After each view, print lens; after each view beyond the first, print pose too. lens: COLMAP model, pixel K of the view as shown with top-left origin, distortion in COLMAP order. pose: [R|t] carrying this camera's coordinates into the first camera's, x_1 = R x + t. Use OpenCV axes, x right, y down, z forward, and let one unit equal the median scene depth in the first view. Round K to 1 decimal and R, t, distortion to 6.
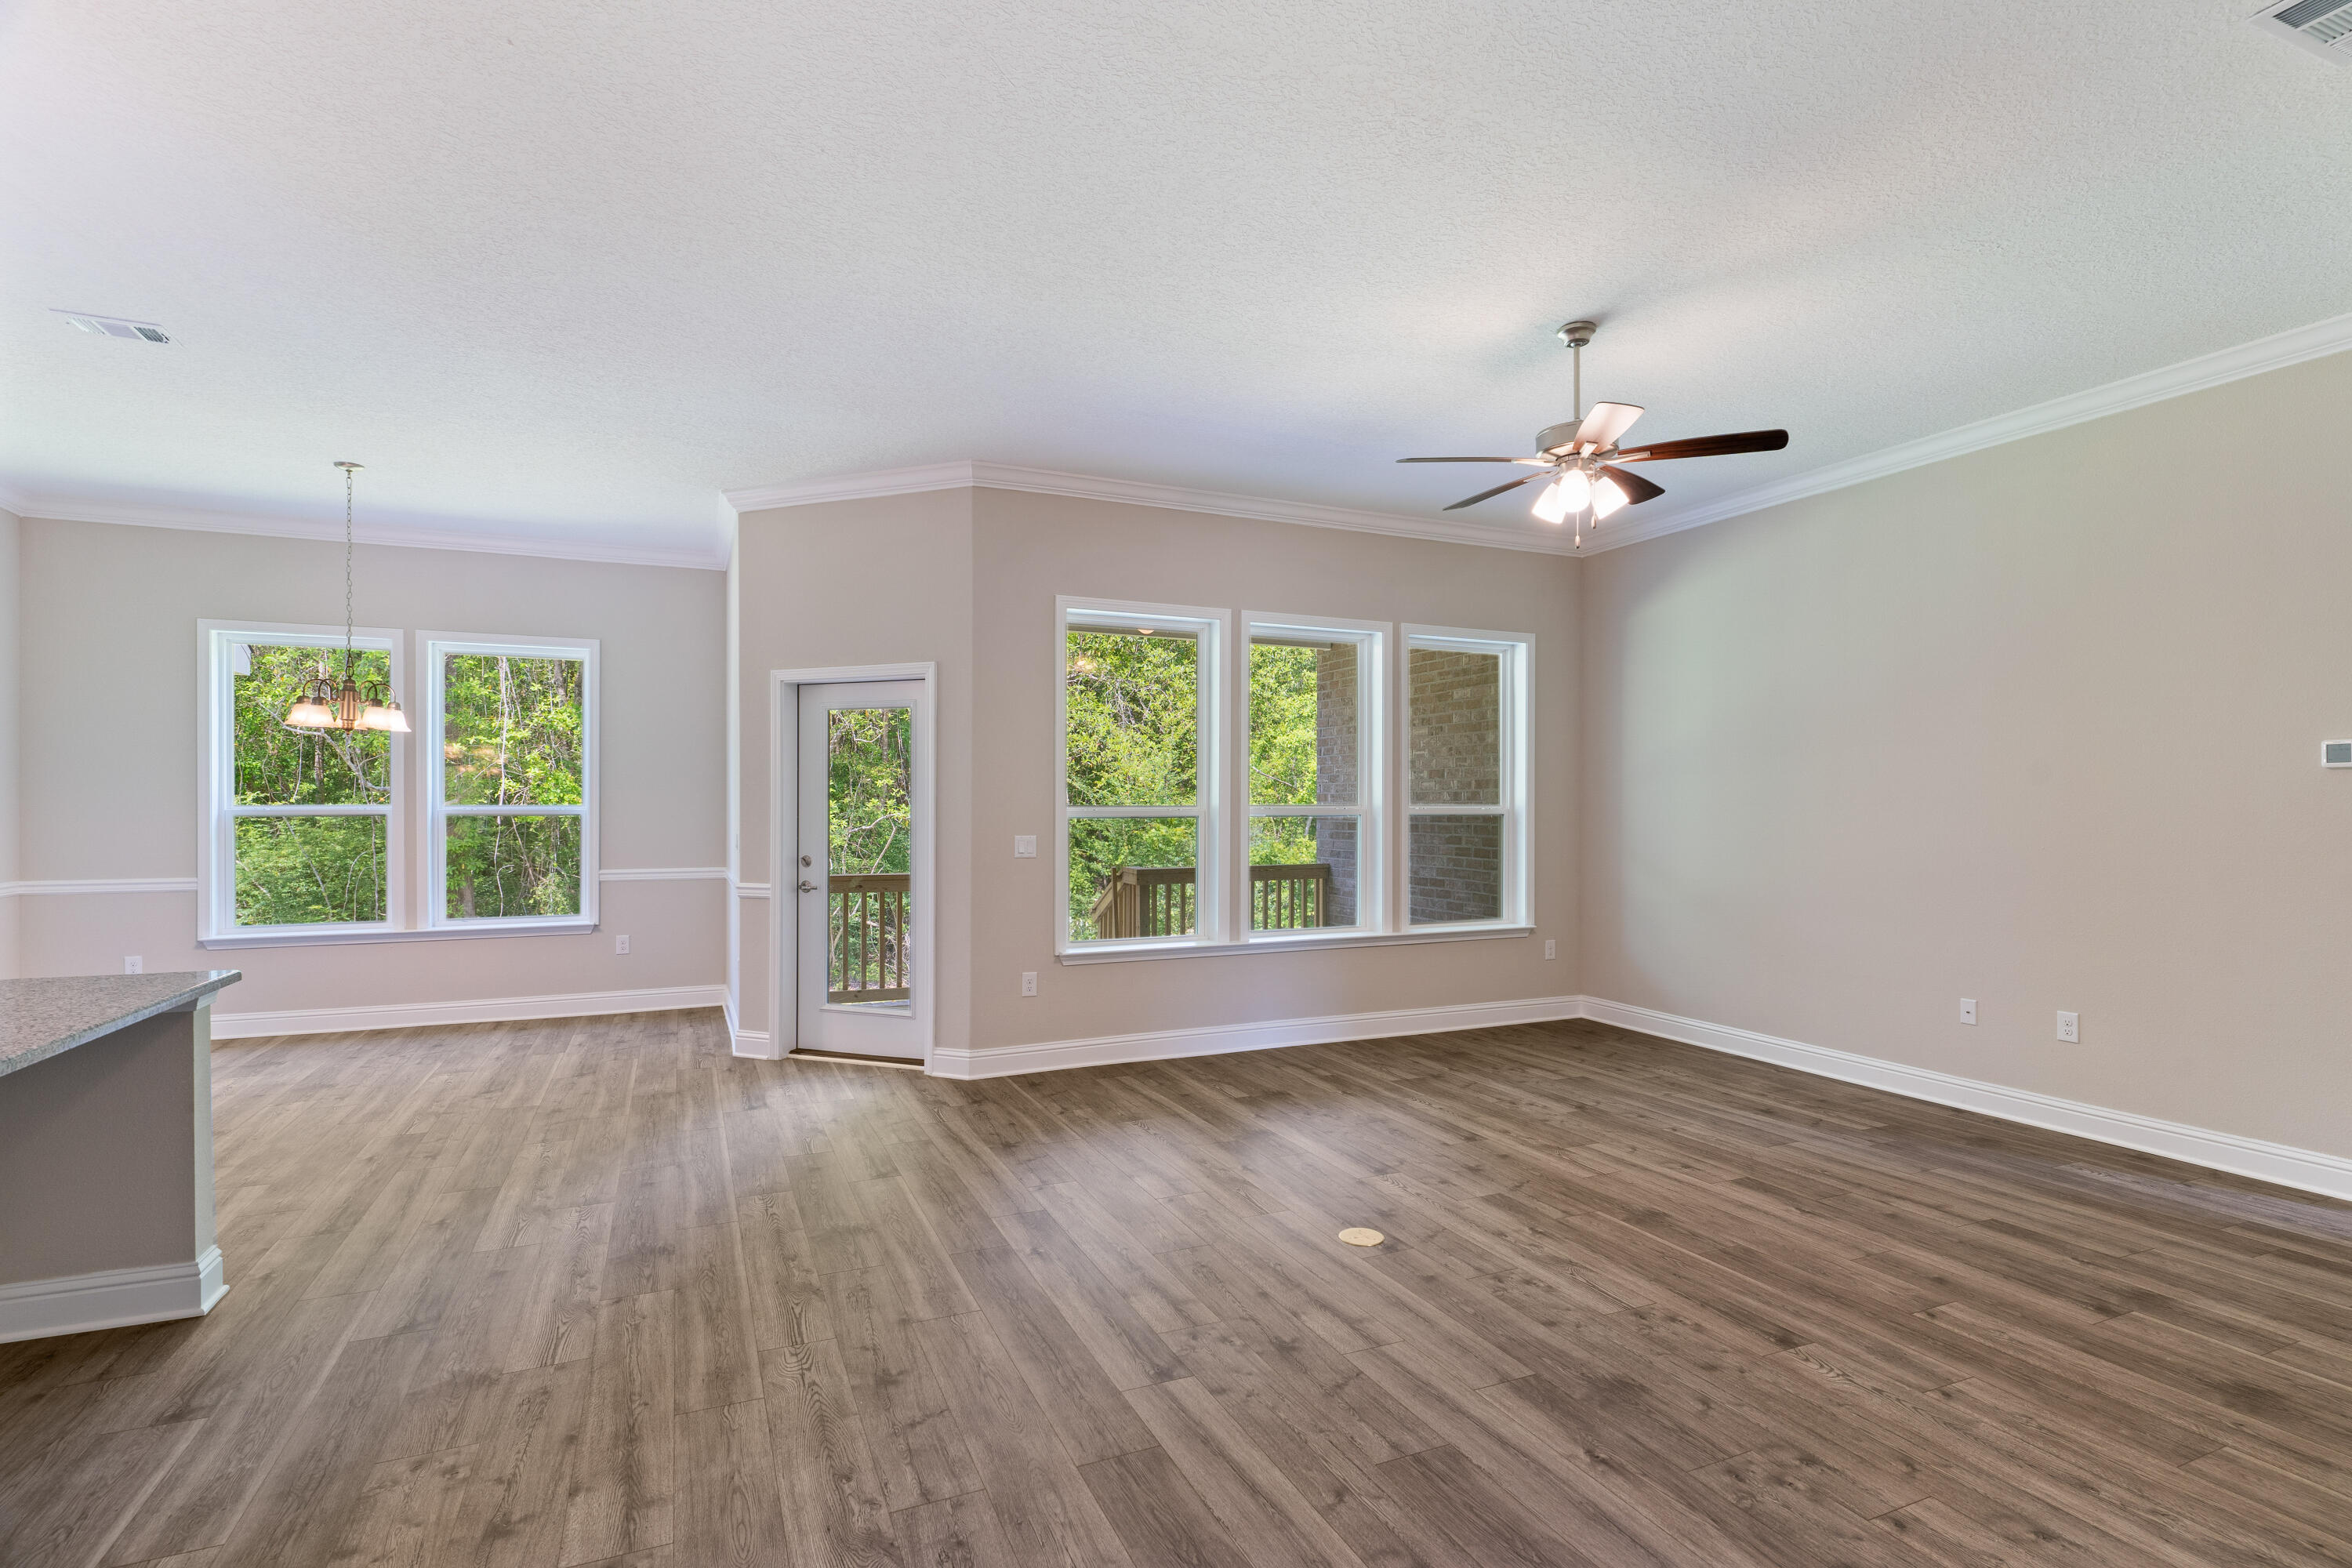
lens RADIAL K [[1133.0, 0, 1178.5], [0, 1133.0, 804.1], [0, 0, 1]] dist [0.002965, 0.000982]
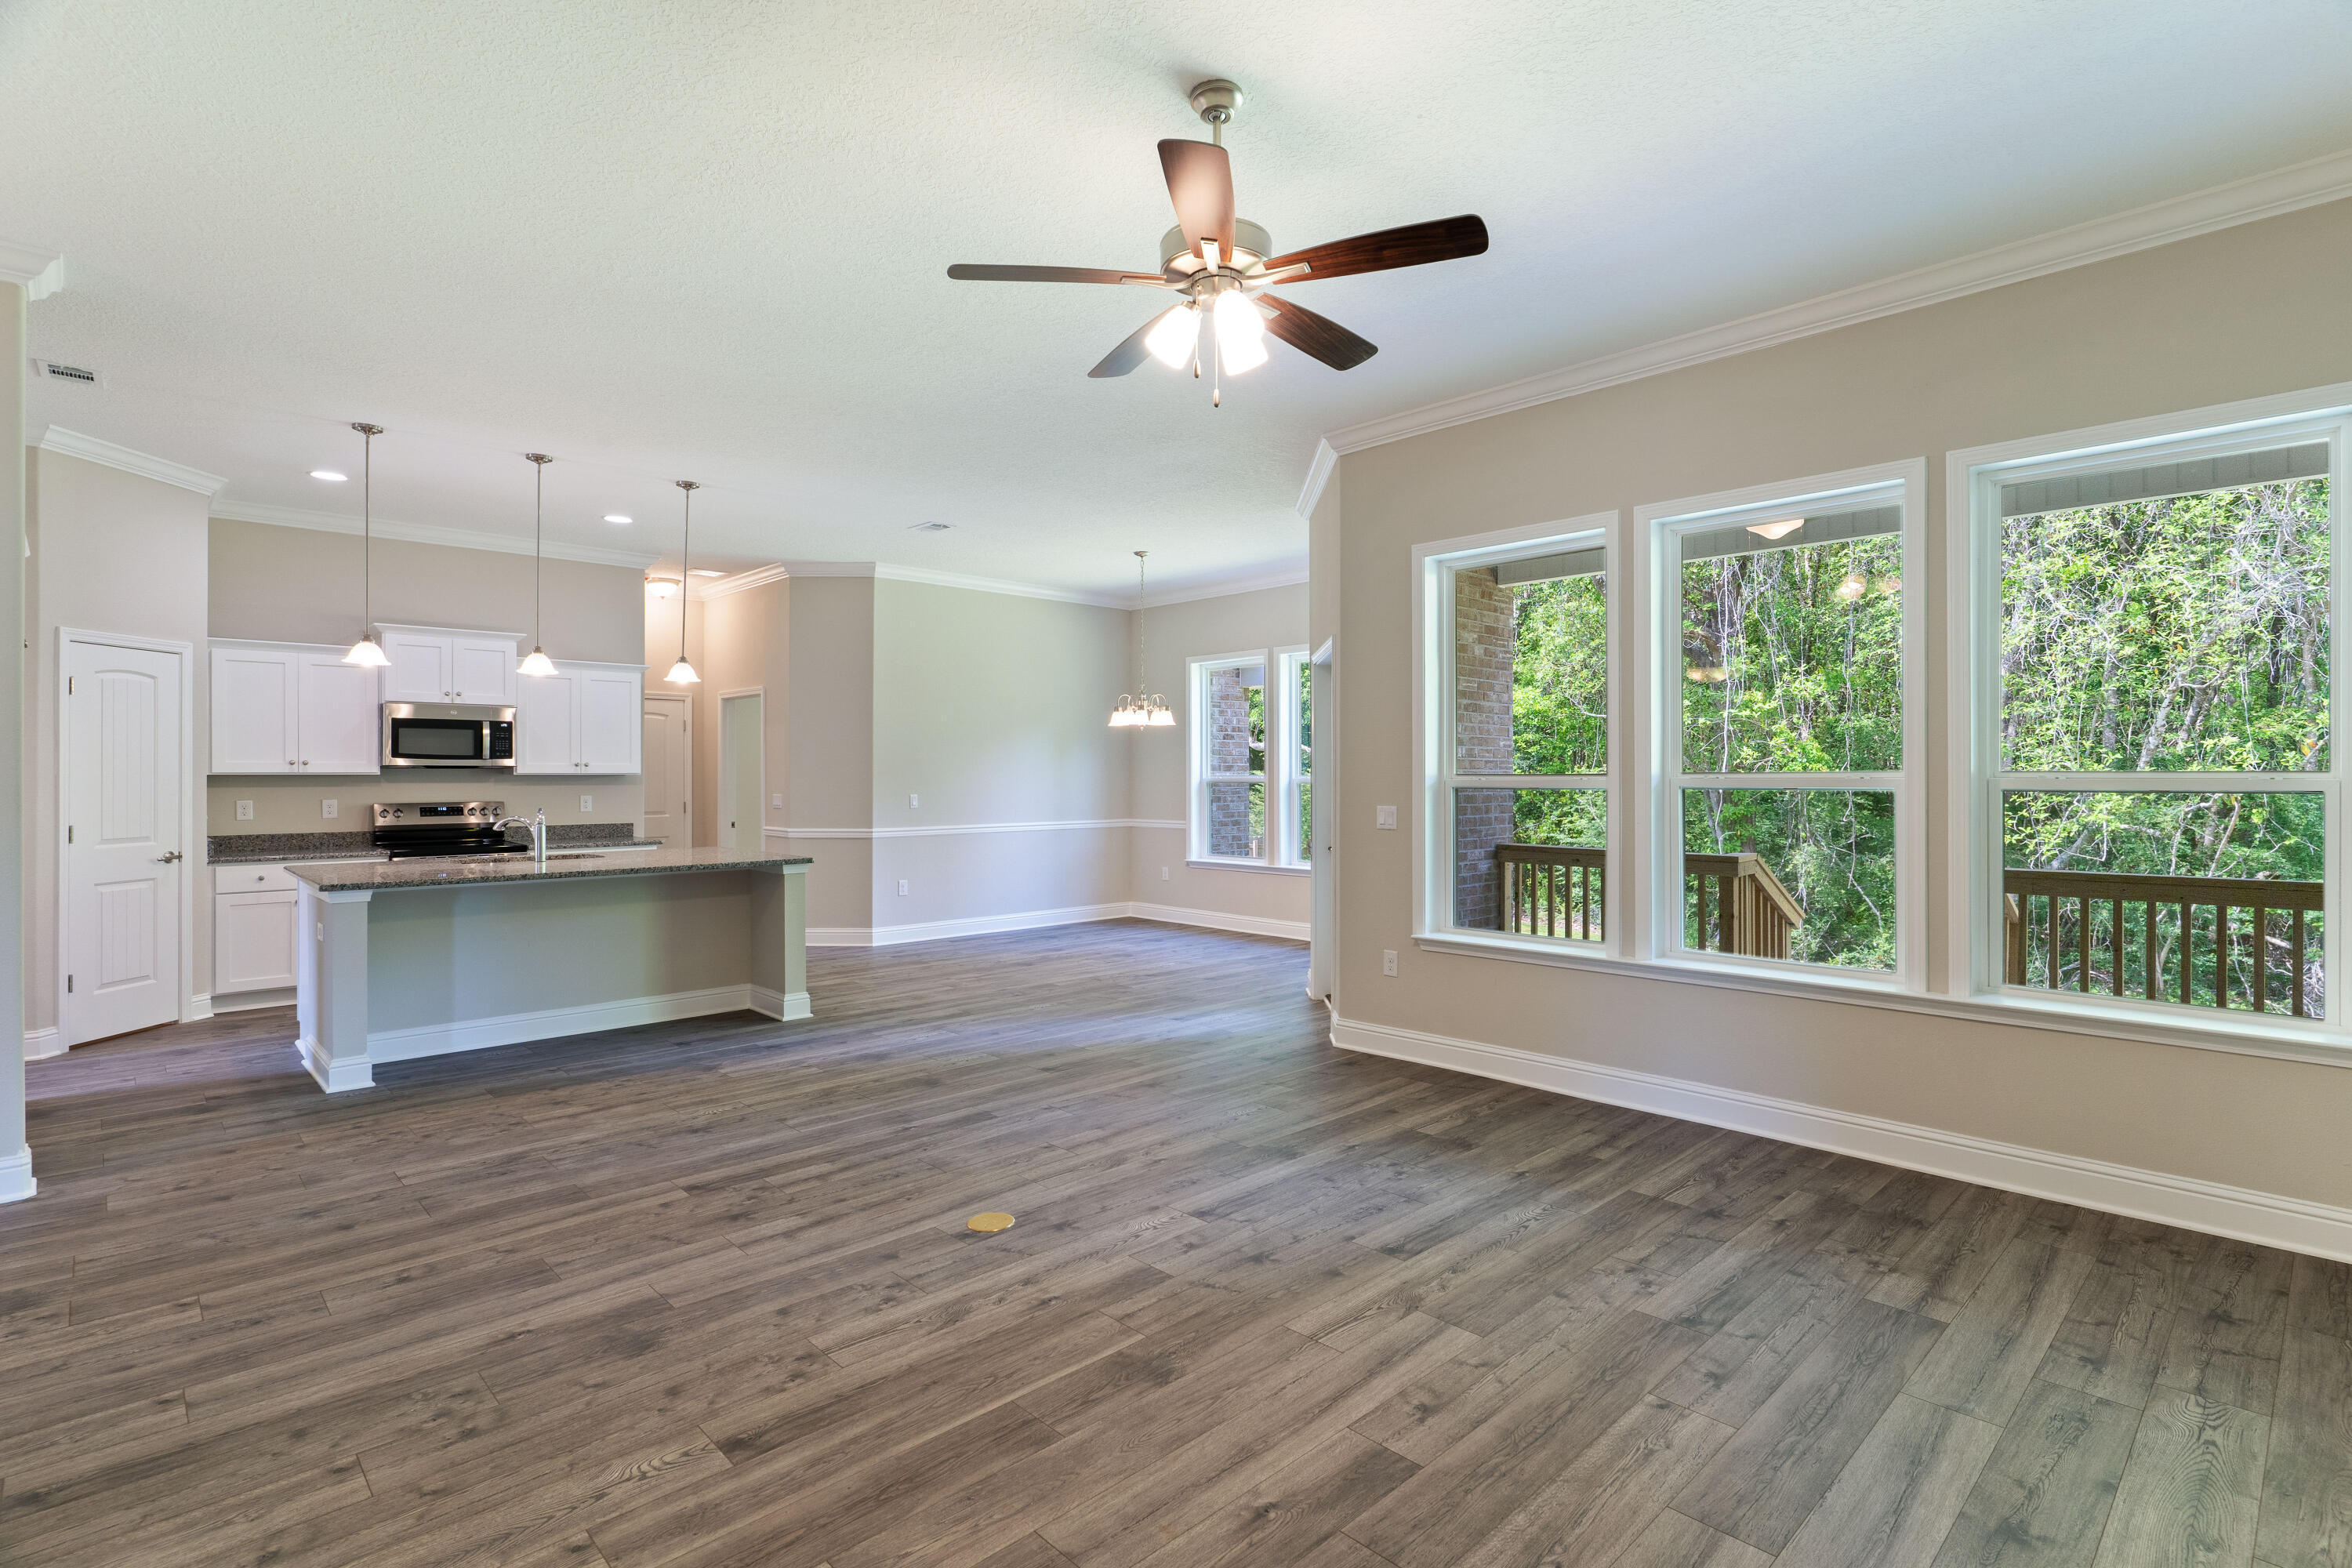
lens RADIAL K [[1129.2, 0, 1176.0], [0, 1129.2, 784.0], [0, 0, 1]] dist [0.000805, -0.000806]
pose [[0.337573, 0.005951, -0.941280, 0.807108], [0.002544, 0.999971, 0.007234, 0.002323], [0.941296, -0.004837, 0.337548, 0.597648]]
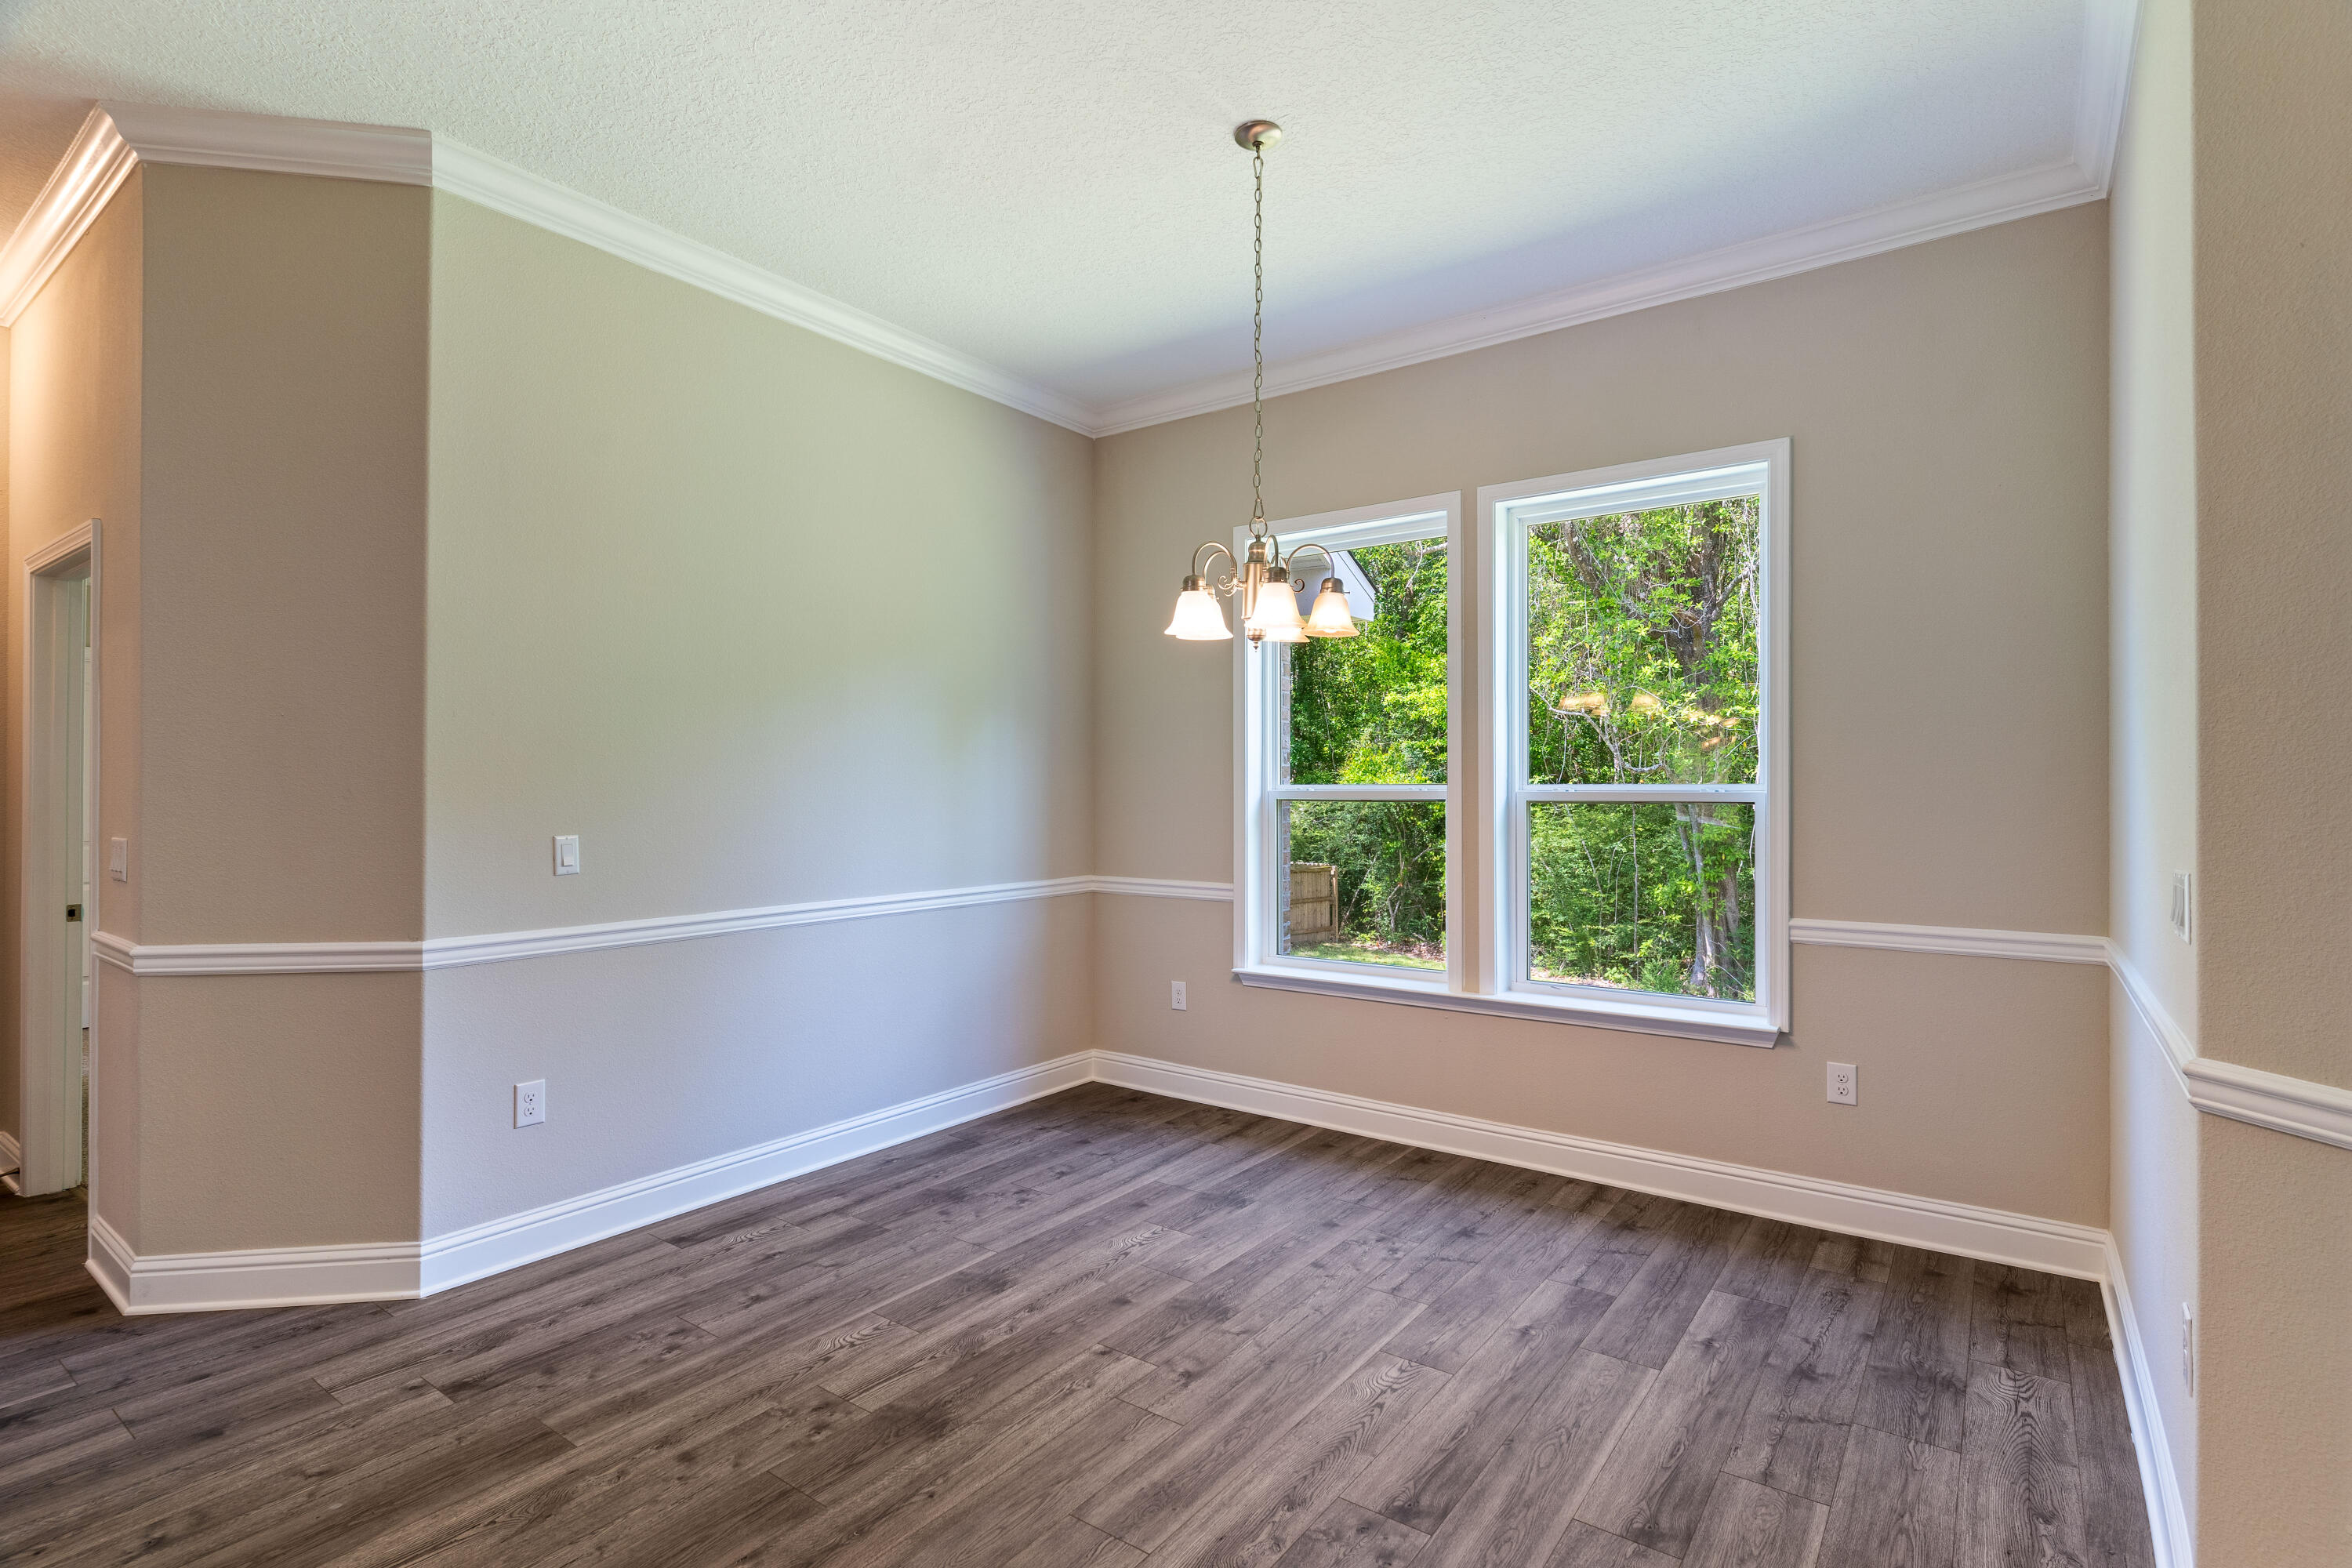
lens RADIAL K [[1129.2, 0, 1176.0], [0, 1129.2, 784.0], [0, 0, 1]] dist [0.000805, -0.000806]
pose [[0.498217, -0.002978, -0.867047, -0.336045], [0.001000, 0.999995, -0.002861, 0.003828], [0.867052, 0.000558, 0.498217, 0.798277]]
